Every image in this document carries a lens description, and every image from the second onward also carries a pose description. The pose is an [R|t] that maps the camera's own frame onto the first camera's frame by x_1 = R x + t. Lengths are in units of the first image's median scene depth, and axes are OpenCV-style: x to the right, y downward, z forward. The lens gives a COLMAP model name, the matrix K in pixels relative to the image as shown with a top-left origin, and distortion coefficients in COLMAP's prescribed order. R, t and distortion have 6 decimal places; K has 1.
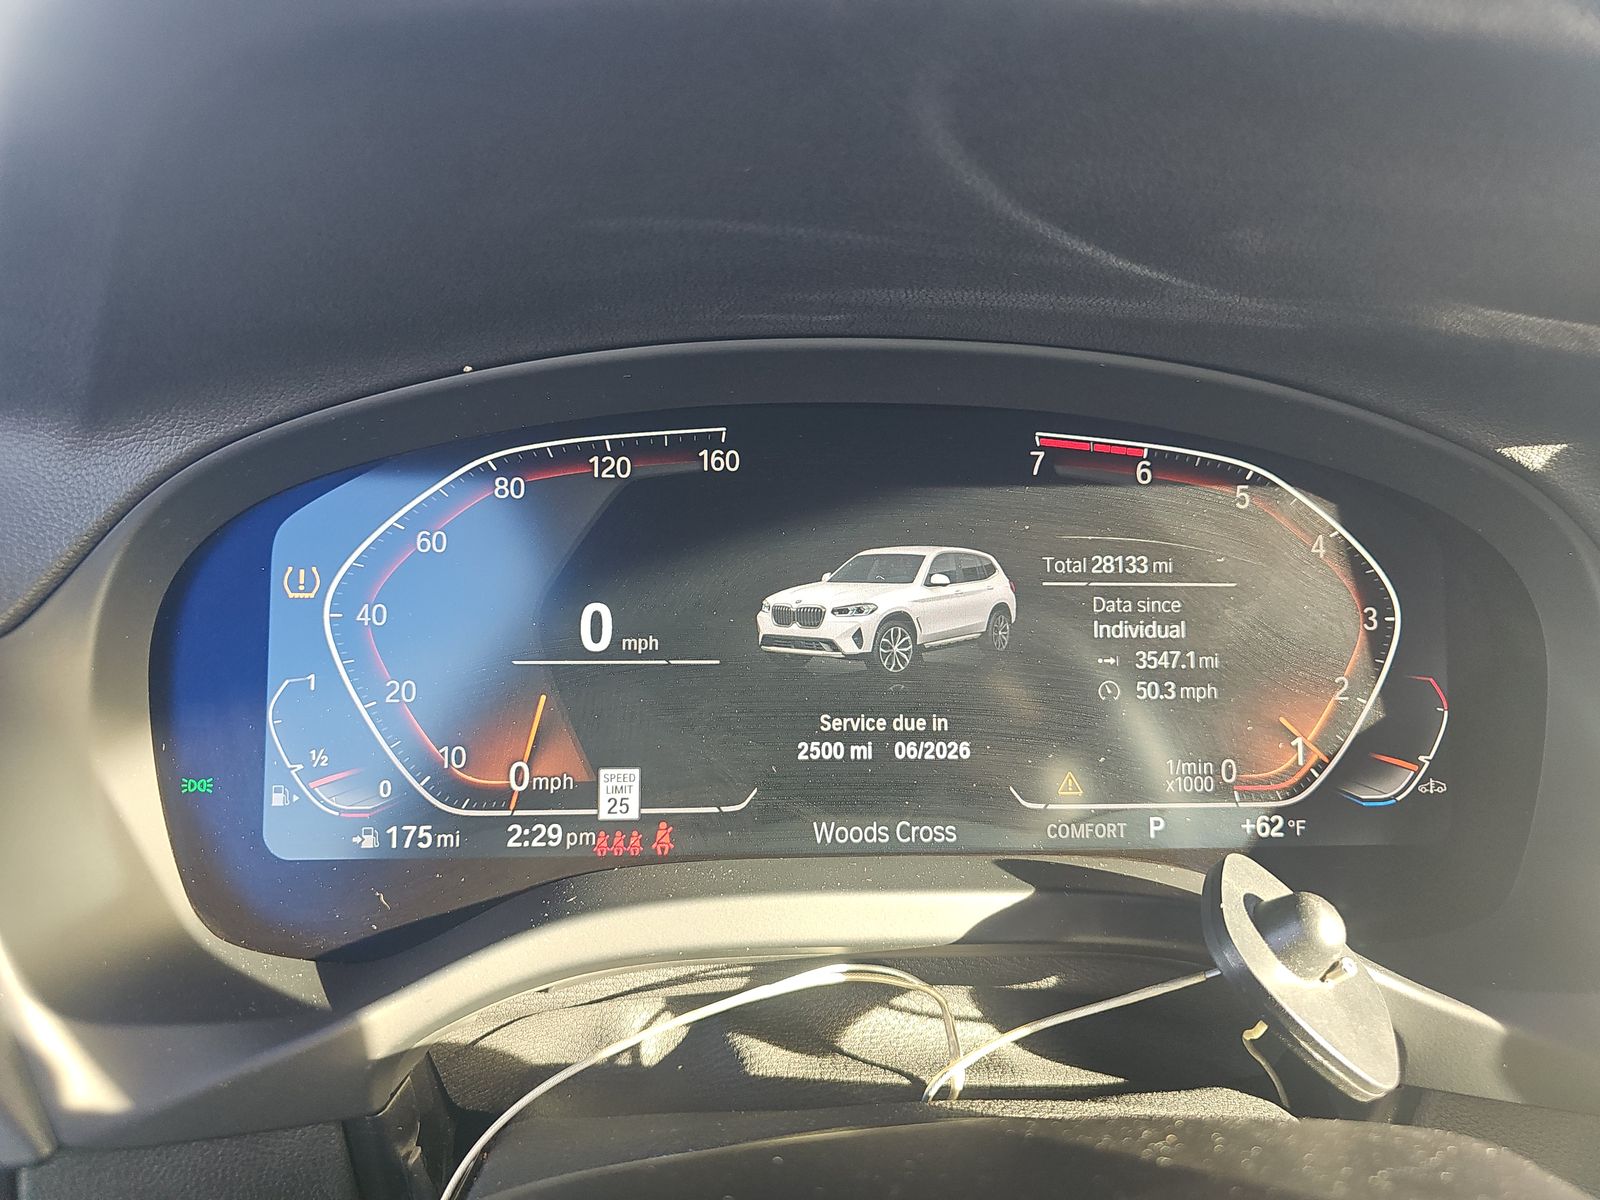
lens RADIAL K [[1080.1, 0, 795.2], [0, 1080.1, 600.2], [0, 0, 1]] dist [-0.004524, -0.004465]
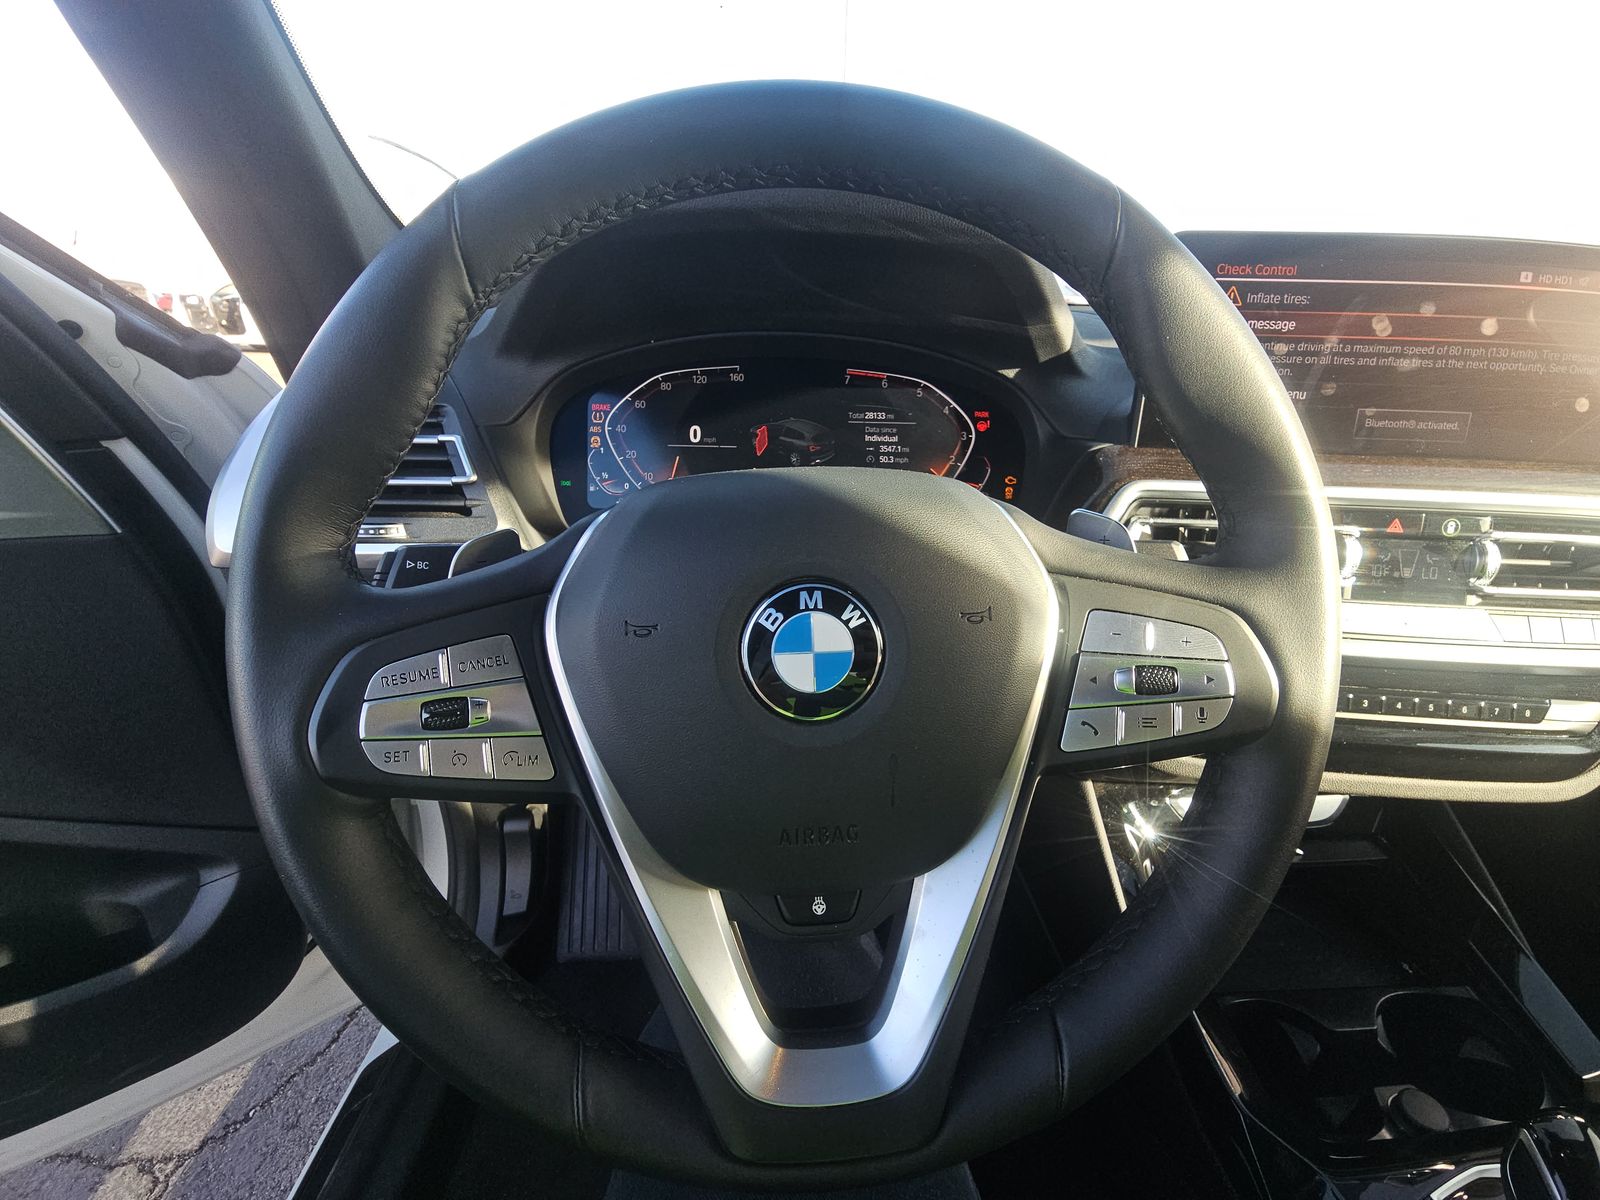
lens RADIAL K [[642.5, 0, 810.4], [0, 642.5, 599.6], [0, 0, 1]] dist [0.000464, 0.000021]
pose [[0.999395, 0.010713, -0.033100, 0.194943], [-0.008166, 0.997064, 0.076139, 0.338941], [0.033818, -0.075822, 0.996548, -0.783490]]
